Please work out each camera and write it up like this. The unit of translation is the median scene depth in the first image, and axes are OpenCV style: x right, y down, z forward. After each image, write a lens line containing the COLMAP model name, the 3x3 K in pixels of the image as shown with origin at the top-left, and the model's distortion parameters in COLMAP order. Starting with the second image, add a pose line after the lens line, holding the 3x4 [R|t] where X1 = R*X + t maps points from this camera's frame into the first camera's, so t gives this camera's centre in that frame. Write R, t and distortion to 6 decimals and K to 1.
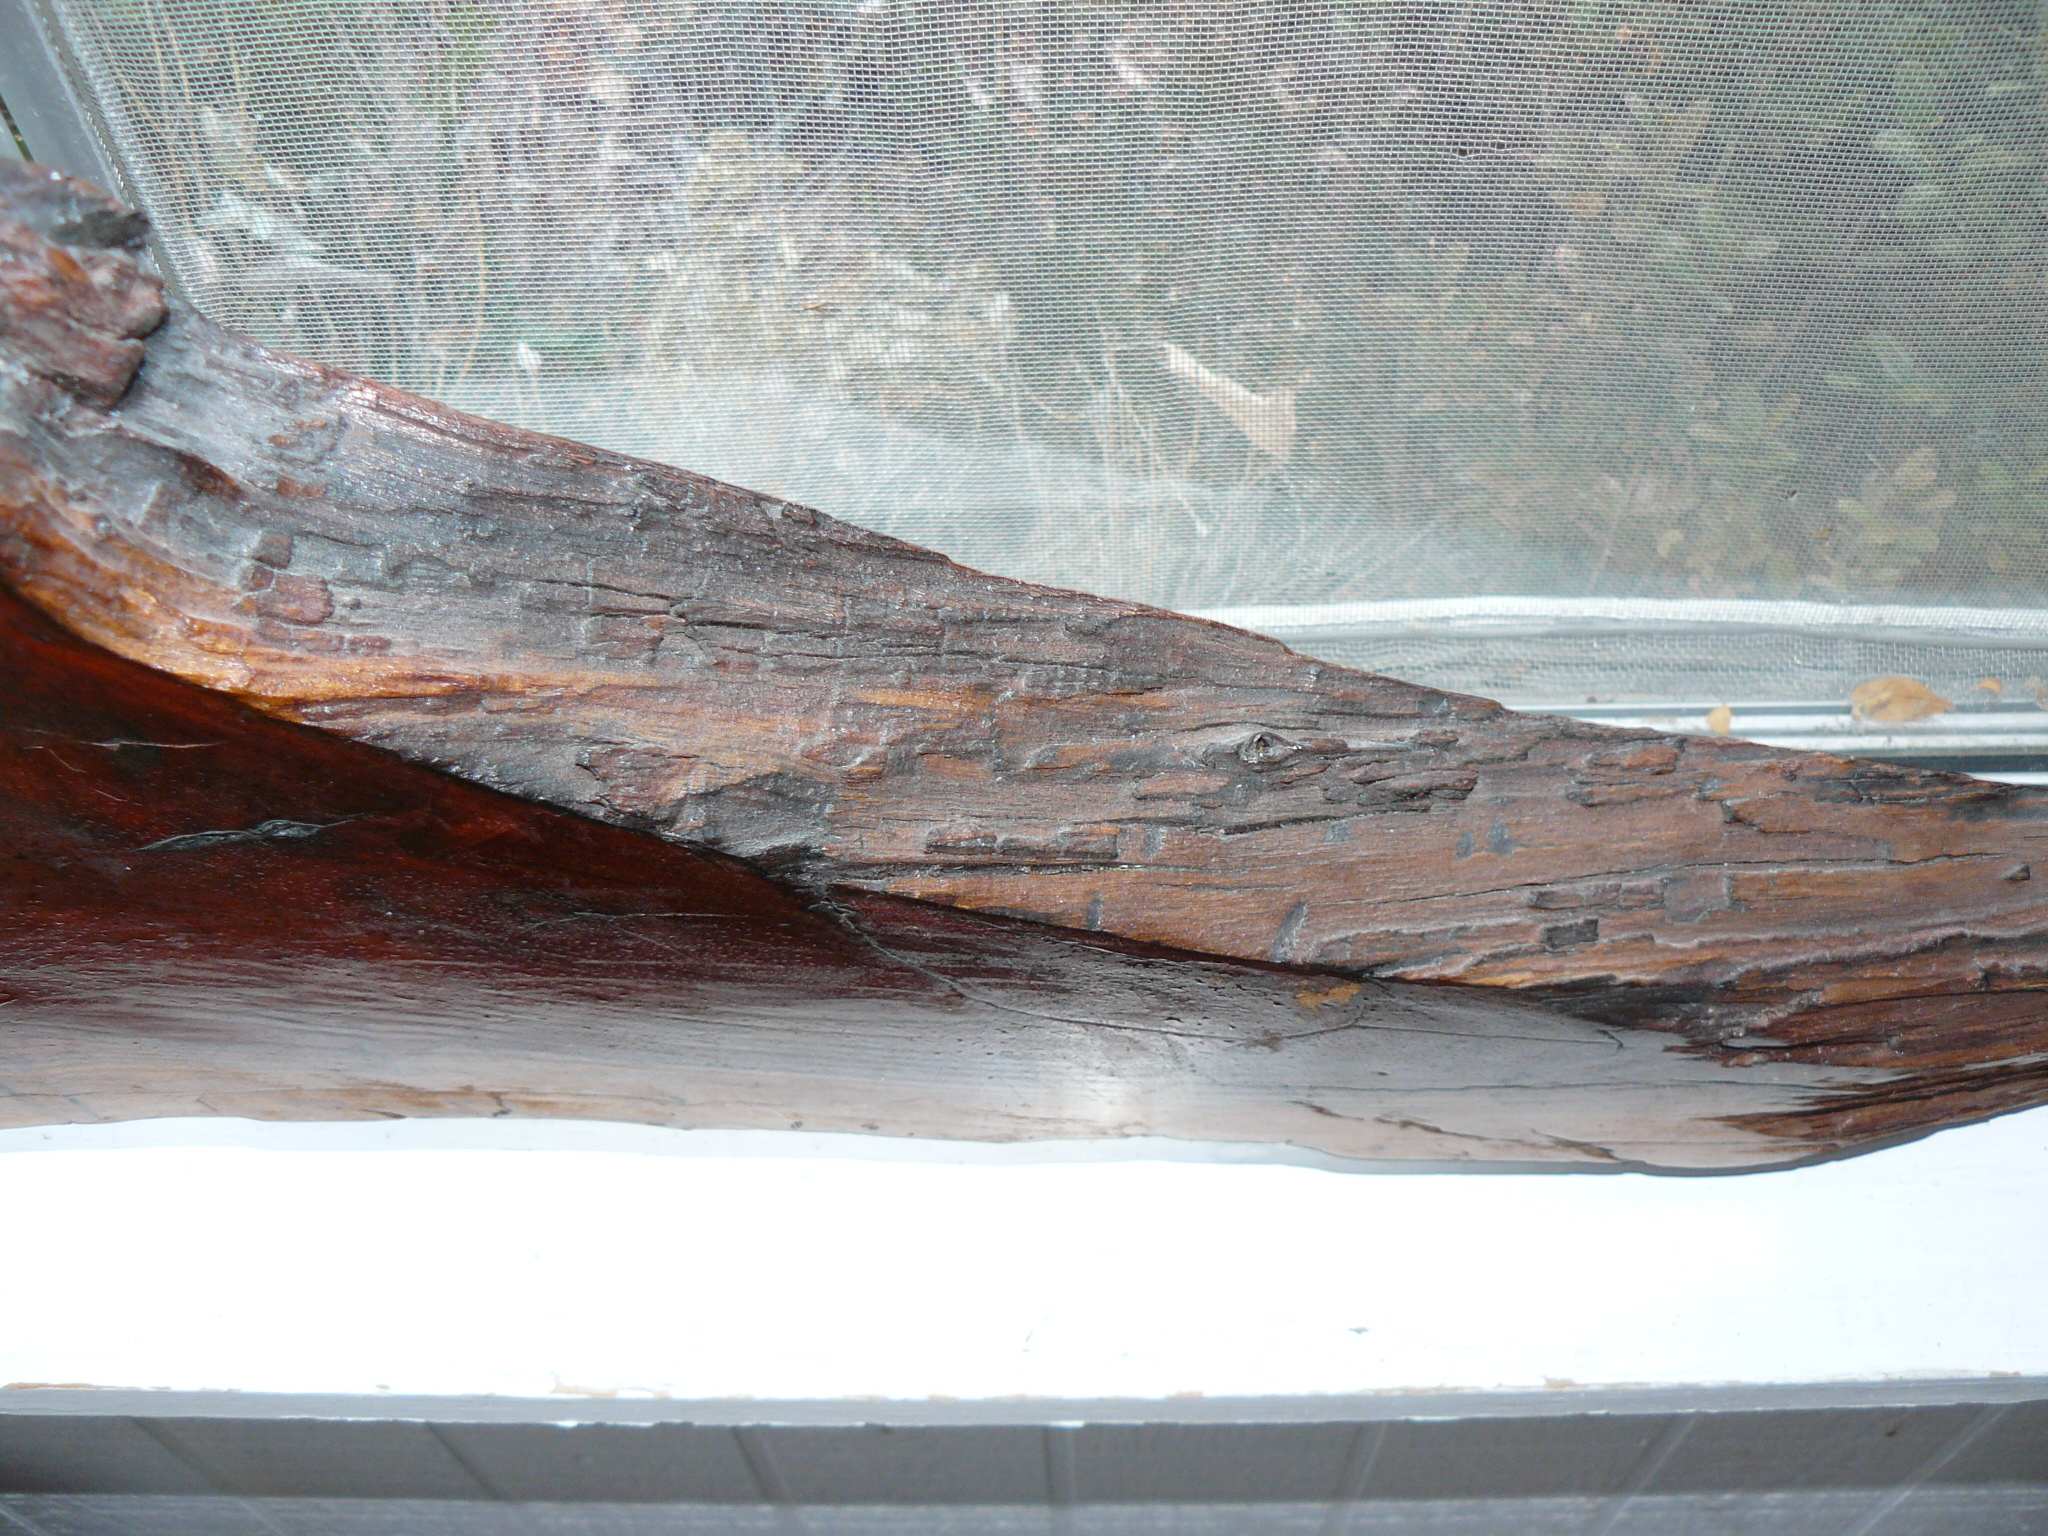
lens RADIAL K [[2110.3, 0, 1026.8], [0, 2110.3, 768.8], [0, 0, 1]] dist [-0.136799, 0.000000]
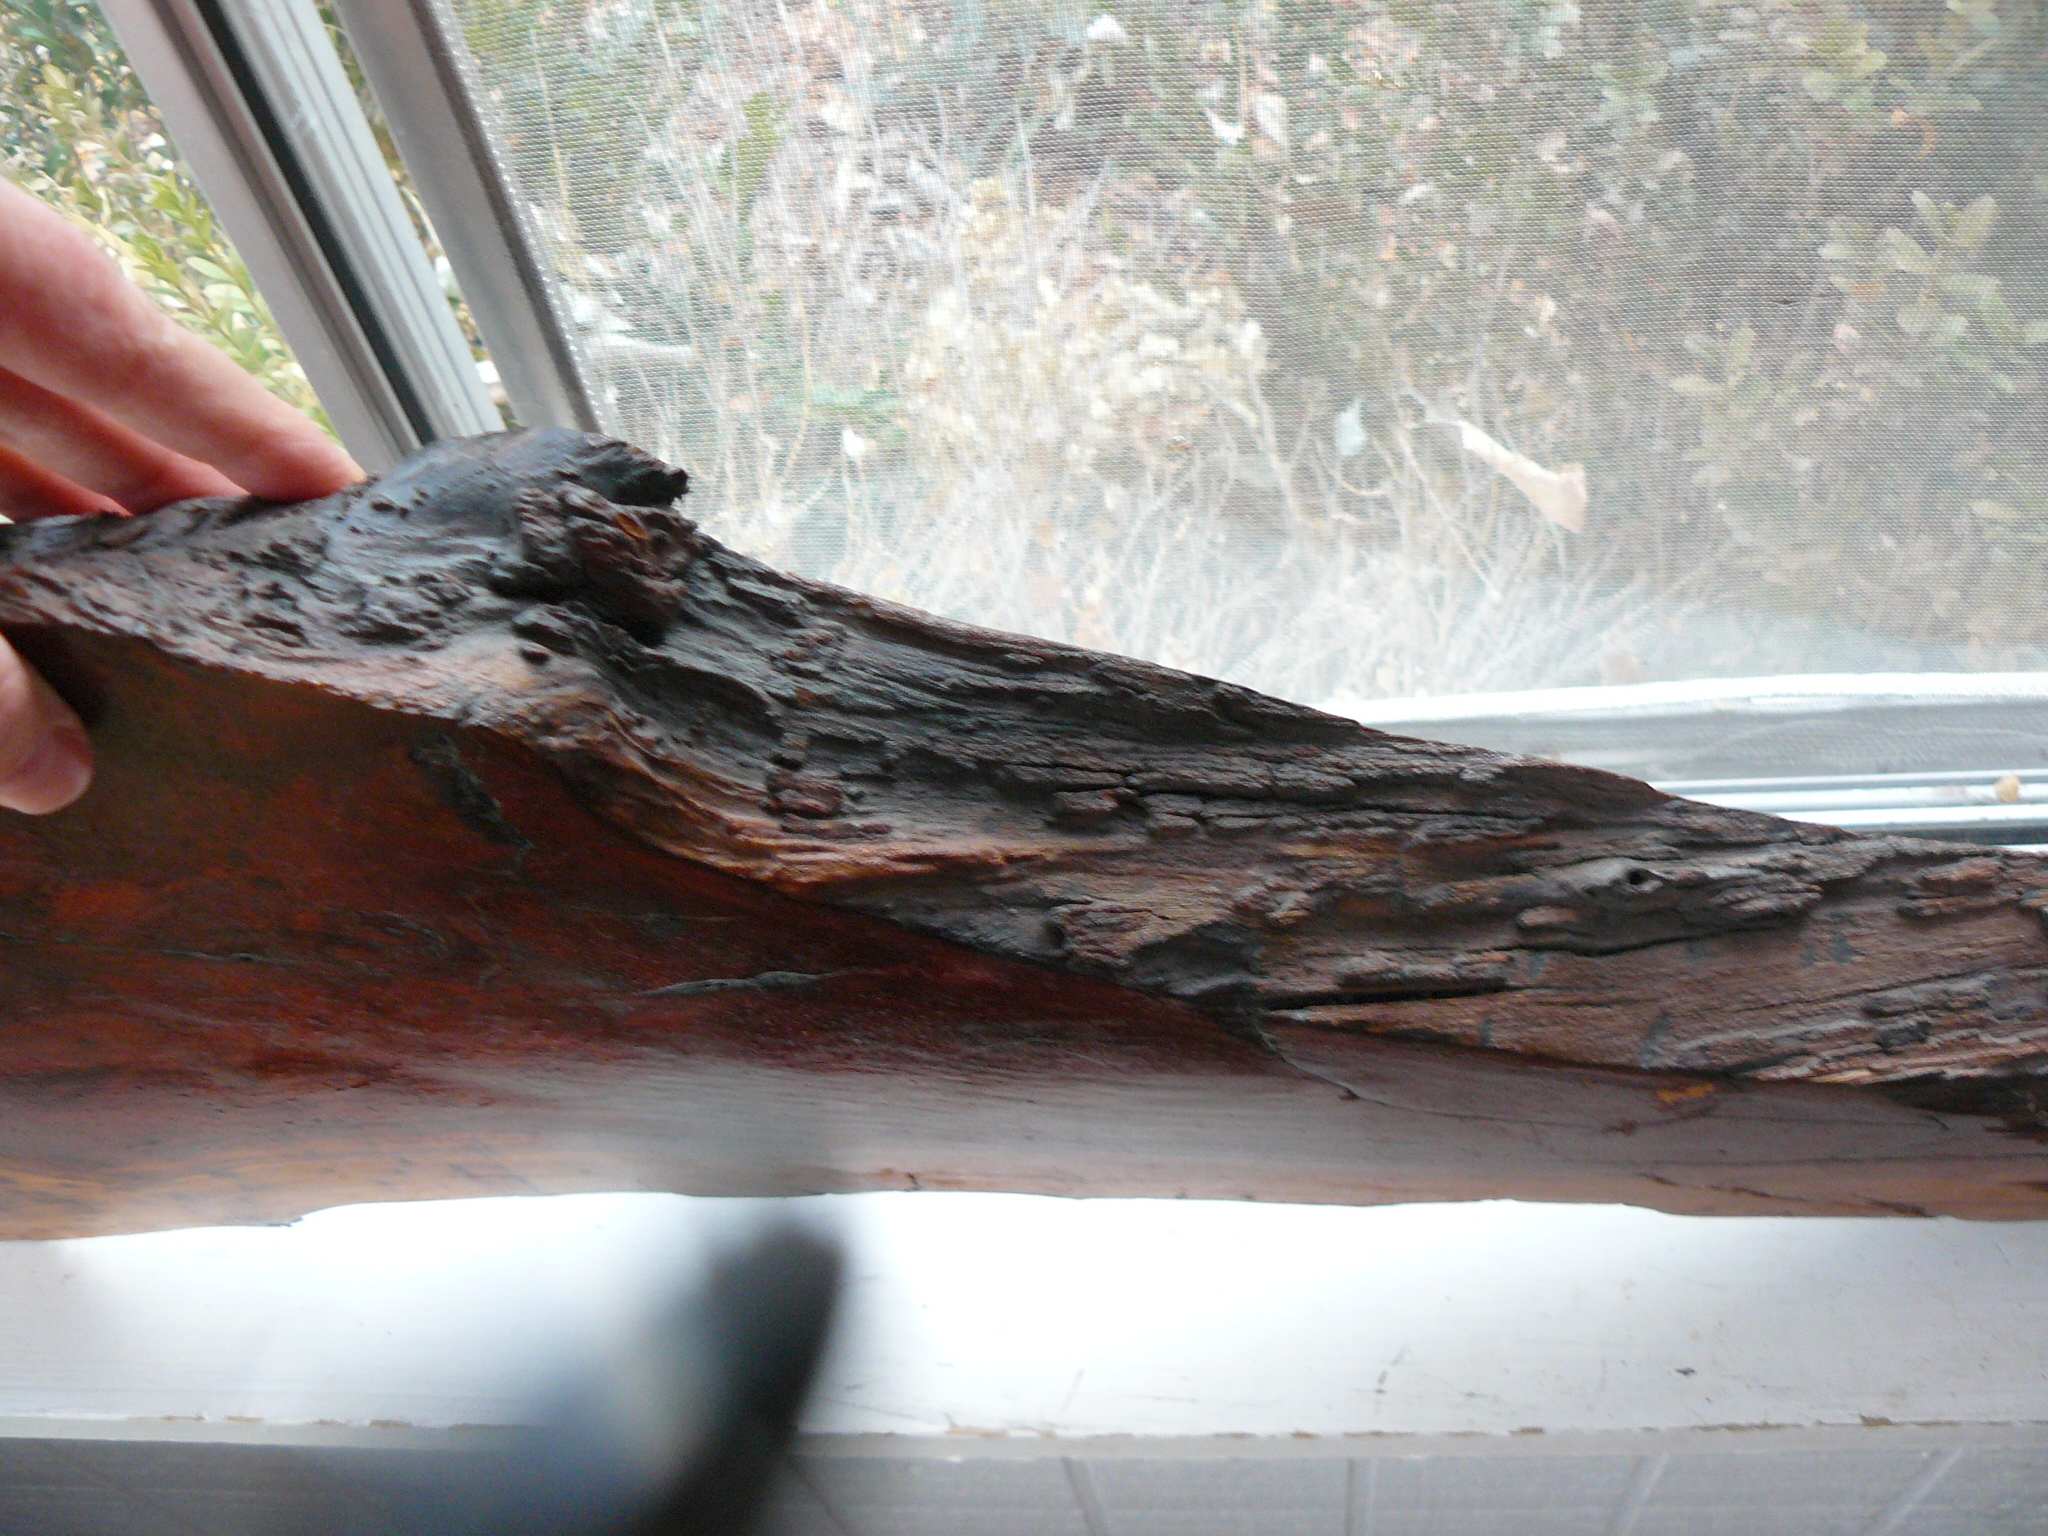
lens RADIAL K [[2110.3, 0, 1030.1], [0, 2110.3, 759.4], [0, 0, 1]] dist [-0.136799, 0.000000]
pose [[0.995398, -0.019488, -0.093822, -0.073513], [0.020520, 0.999739, 0.010050, -0.066924], [0.093601, -0.011929, 0.995538, -0.094293]]
